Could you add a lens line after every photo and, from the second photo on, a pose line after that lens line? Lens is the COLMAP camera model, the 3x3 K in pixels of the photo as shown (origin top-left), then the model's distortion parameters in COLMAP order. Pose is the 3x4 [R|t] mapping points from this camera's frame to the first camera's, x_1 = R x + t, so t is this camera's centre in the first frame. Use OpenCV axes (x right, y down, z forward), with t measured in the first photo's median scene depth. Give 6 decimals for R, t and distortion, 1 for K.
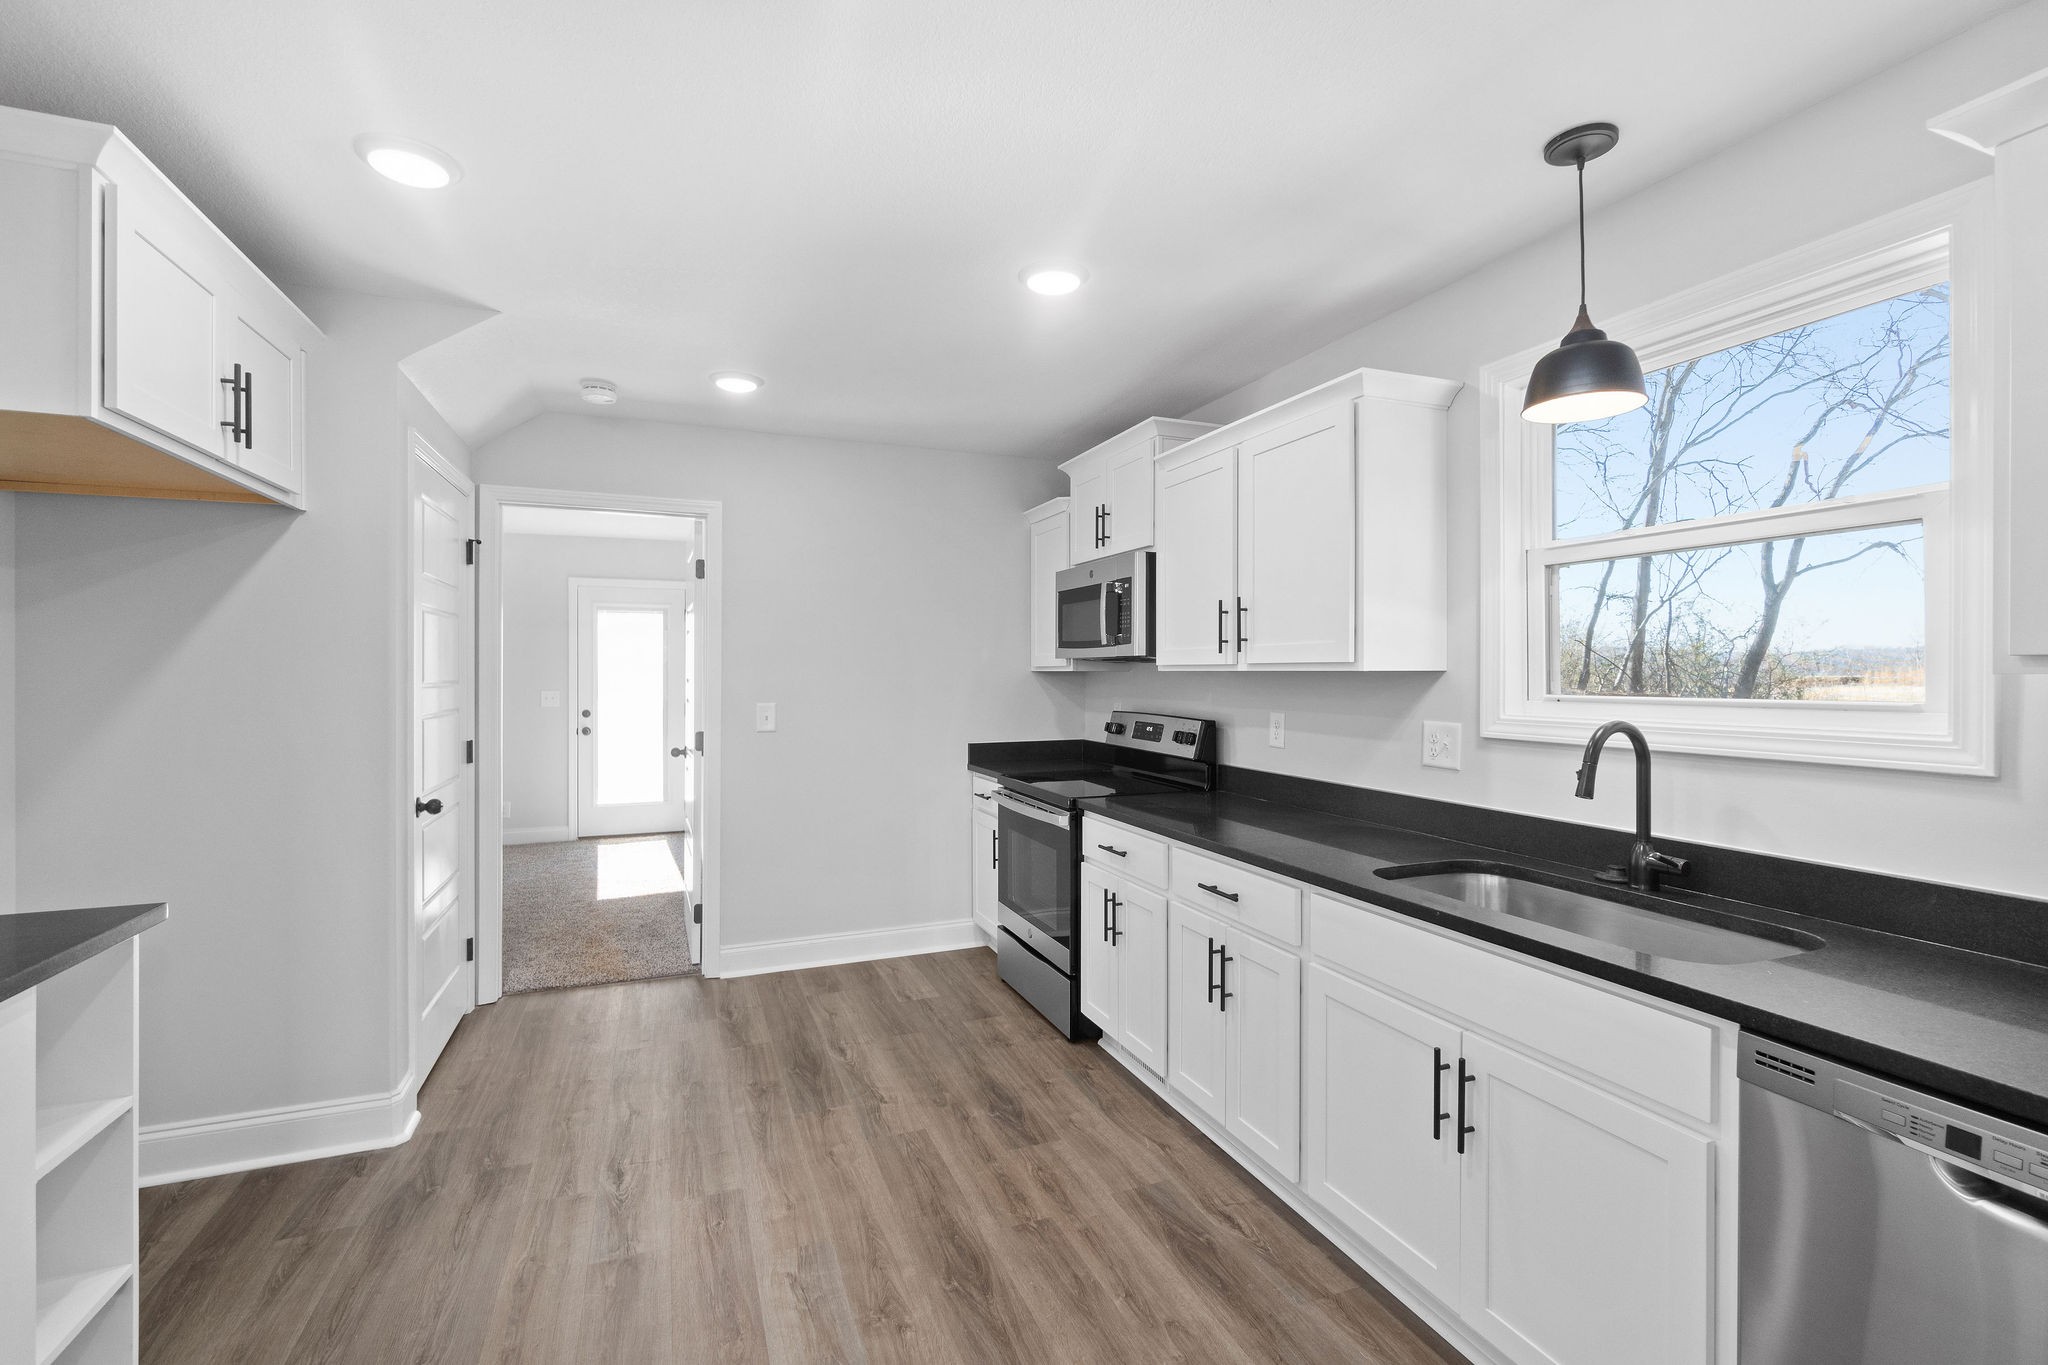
lens RADIAL K [[886.5, 0, 1025.6], [0, 886.5, 668.4], [0, 0, 1]] dist [-0.004489, 0.000936]
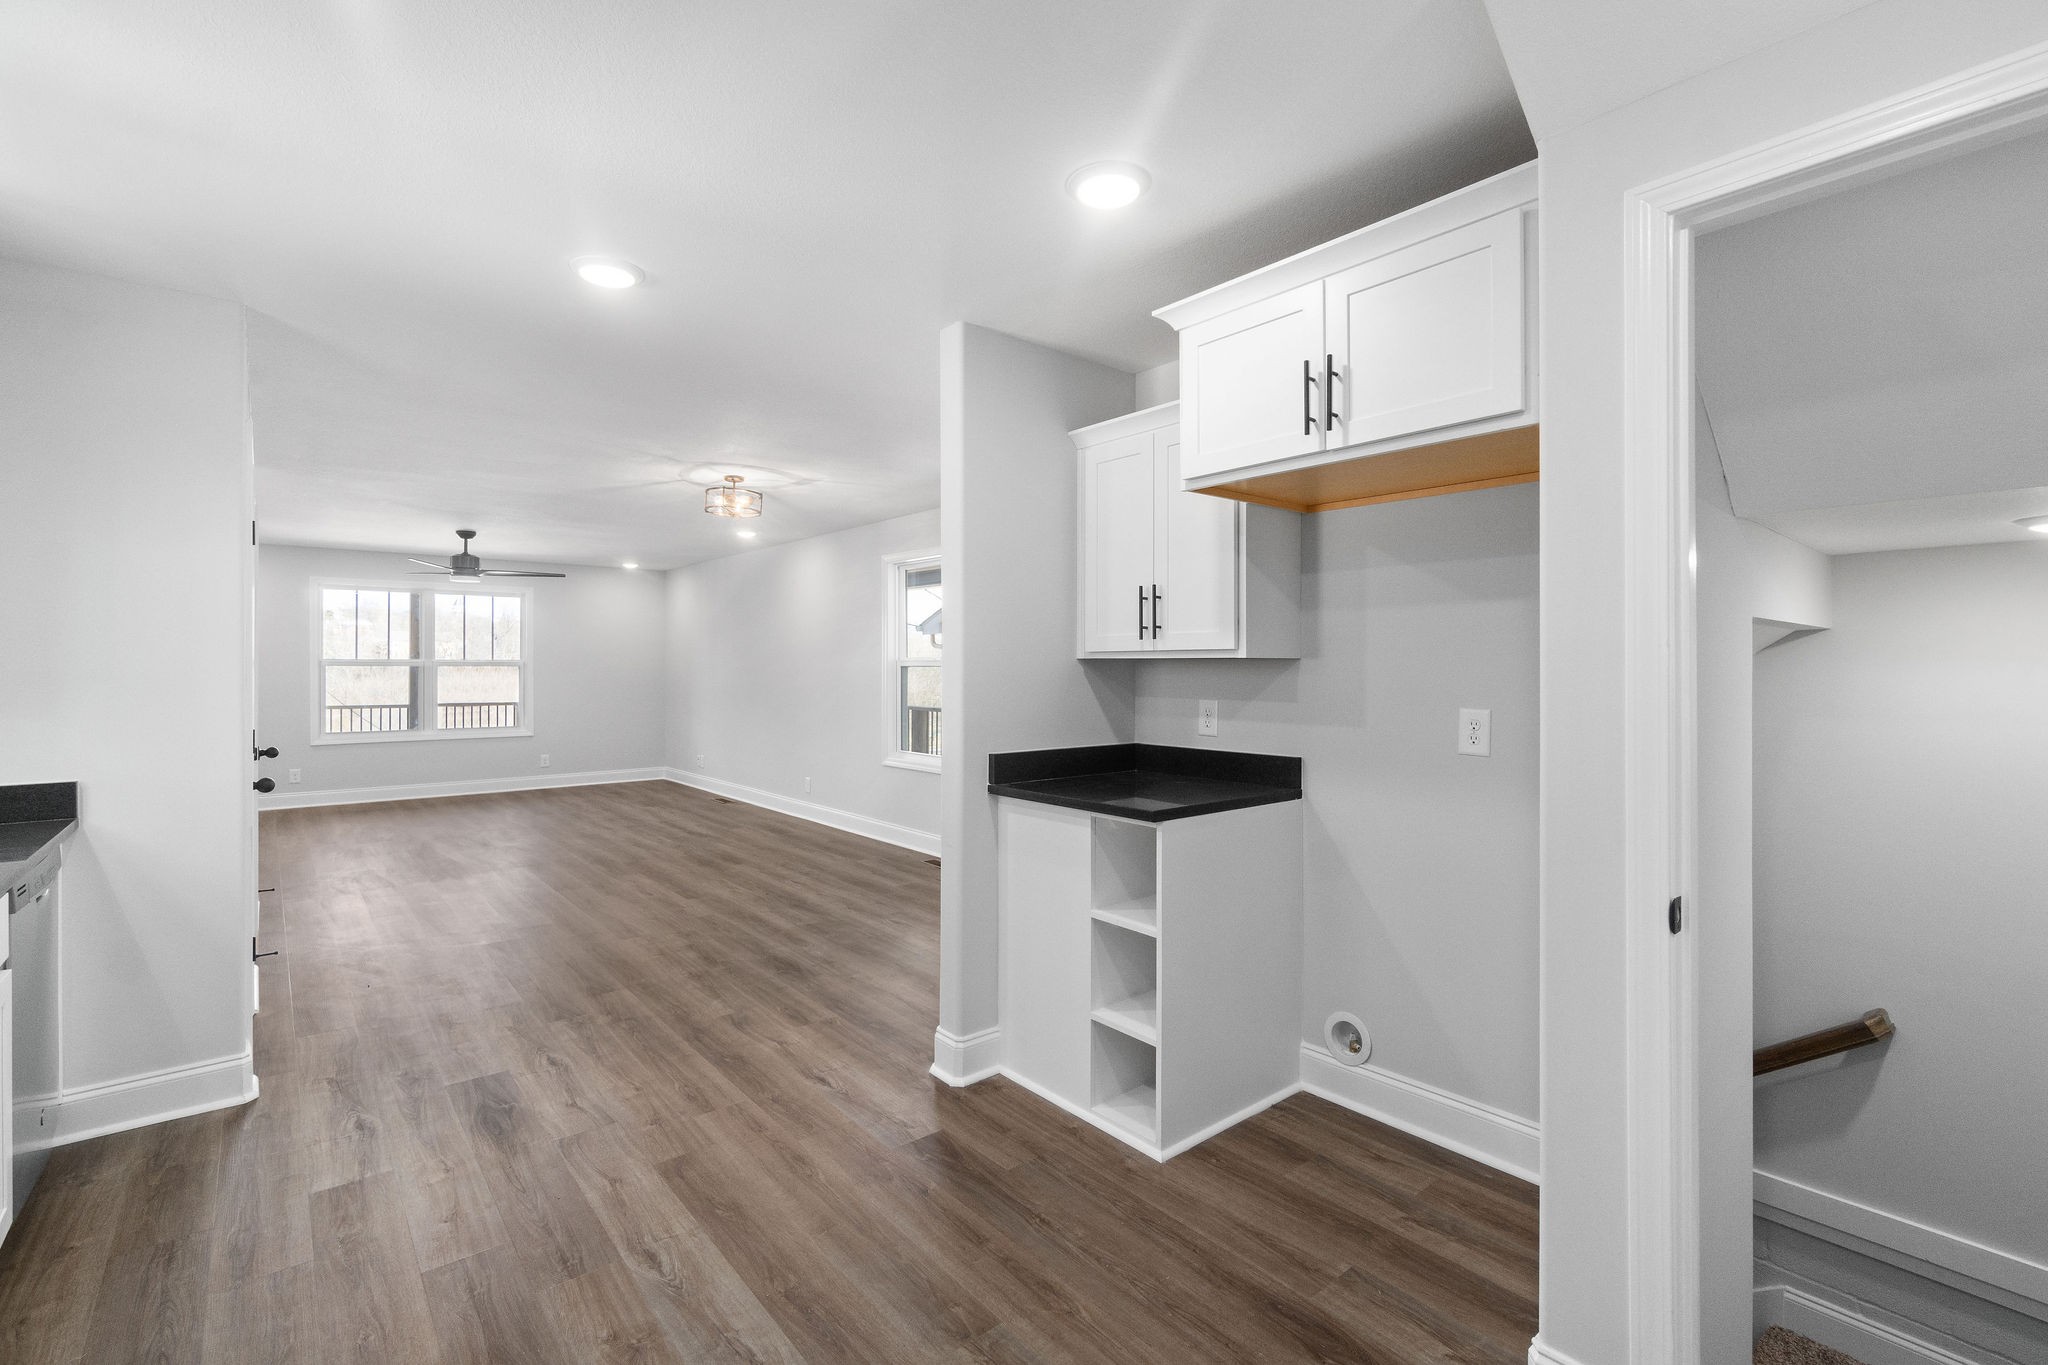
lens RADIAL K [[886.5, 0, 1016.9], [0, 886.5, 679.1], [0, 0, 1]] dist [-0.004489, 0.000936]
pose [[-0.949766, -0.002765, -0.312948, -0.134496], [-0.004382, 0.999980, 0.004464, 0.017534], [0.312930, 0.005611, -0.949760, 1.077225]]
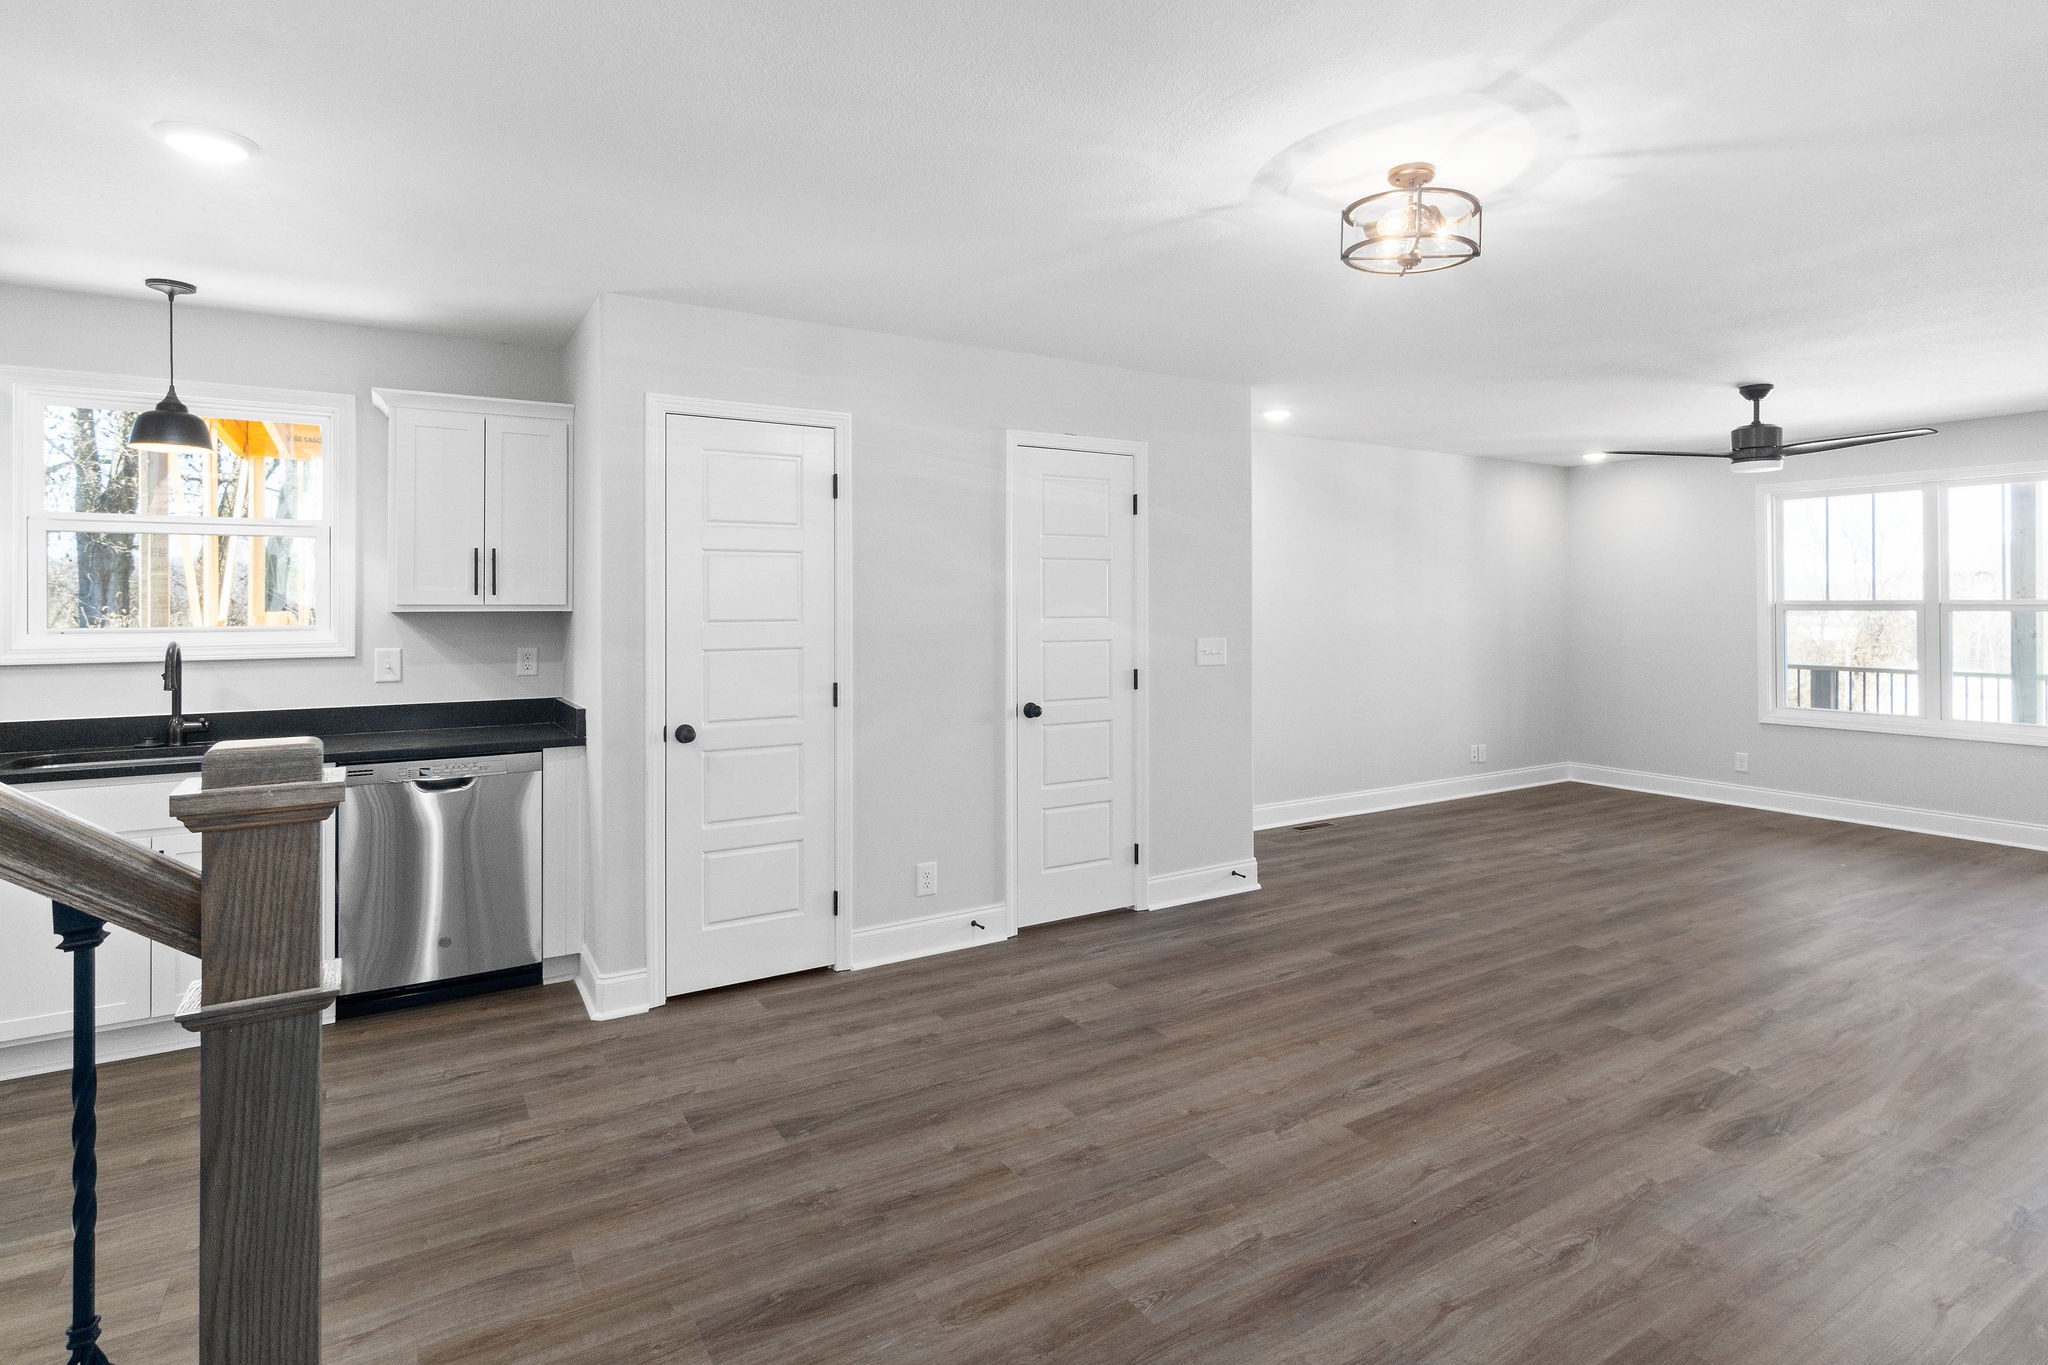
lens RADIAL K [[1065.8, 0, 1097.6], [0, 1065.8, 602.9], [0, 0, 1]] dist [-0.000998, -0.001335]
pose [[-0.197803, 0.002165, 0.980239, -0.847565], [-0.002598, 0.999993, -0.002733, -0.007144], [-0.980238, -0.003087, -0.197796, -0.144998]]
